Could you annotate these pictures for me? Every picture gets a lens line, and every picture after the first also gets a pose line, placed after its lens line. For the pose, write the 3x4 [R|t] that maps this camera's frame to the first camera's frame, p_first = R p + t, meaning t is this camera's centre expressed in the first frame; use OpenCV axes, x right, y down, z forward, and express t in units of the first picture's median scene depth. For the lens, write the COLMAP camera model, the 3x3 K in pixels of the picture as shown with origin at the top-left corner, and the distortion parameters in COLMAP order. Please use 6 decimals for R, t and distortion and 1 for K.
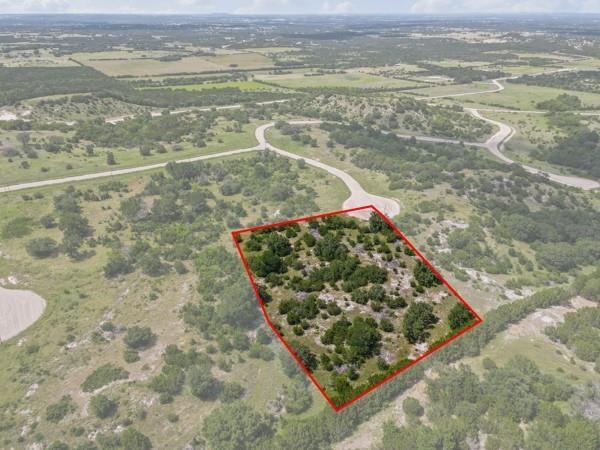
lens RADIAL K [[435.5, 0, 297.8], [0, 435.5, 224.9], [0, 0, 1]] dist [0.013848, 0.004696]
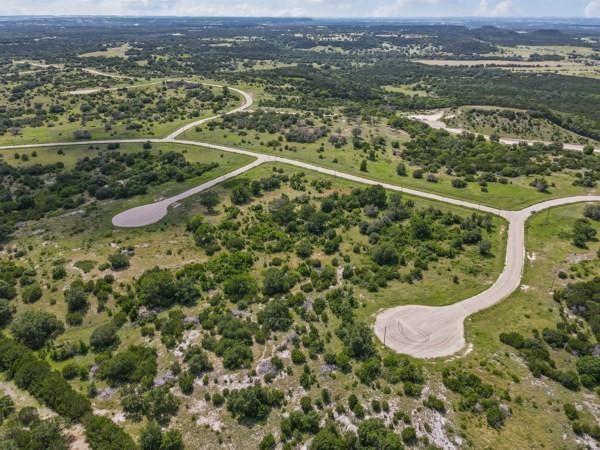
lens RADIAL K [[435.5, 0, 297.8], [0, 435.5, 224.9], [0, 0, 1]] dist [0.013848, 0.004696]
pose [[0.347687, 0.408741, -0.843827, 0.772267], [-0.414183, 0.874361, 0.252874, -0.351802], [0.841170, 0.261578, 0.473298, 0.576621]]
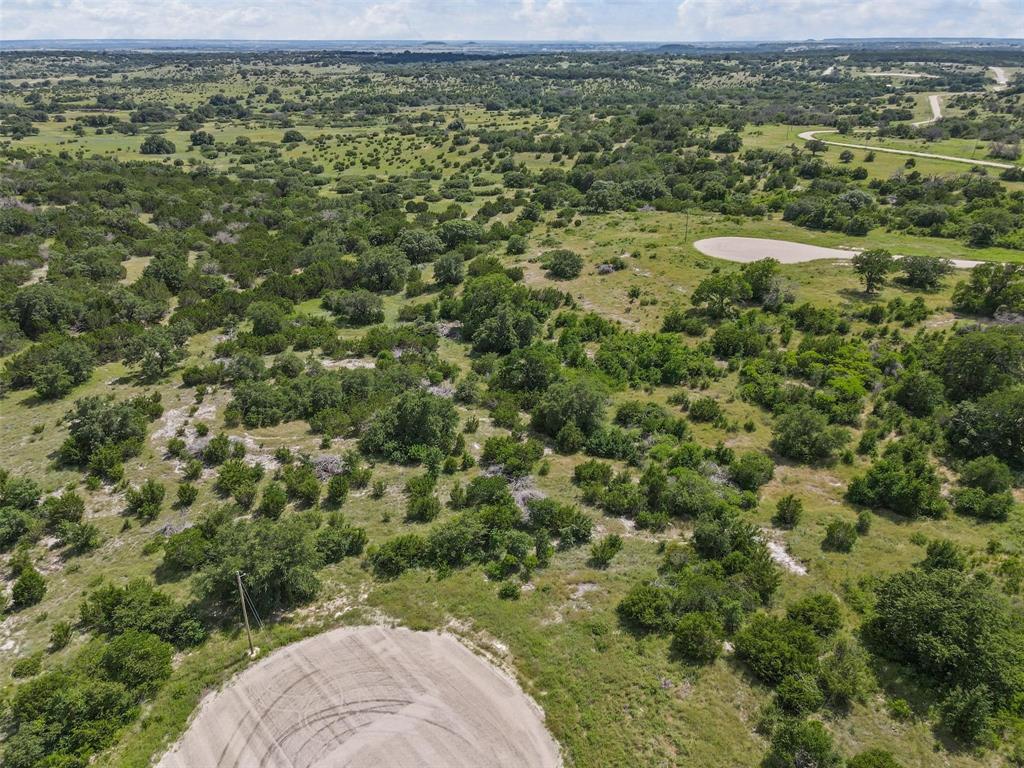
lens RADIAL K [[743.2, 0, 508.2], [0, 743.2, 383.8], [0, 0, 1]] dist [0.013848, 0.004696]
pose [[-0.863482, 0.205946, -0.460419, 0.259137], [-0.228673, 0.653786, 0.721299, -0.377227], [0.449564, 0.728114, -0.517437, 1.308963]]
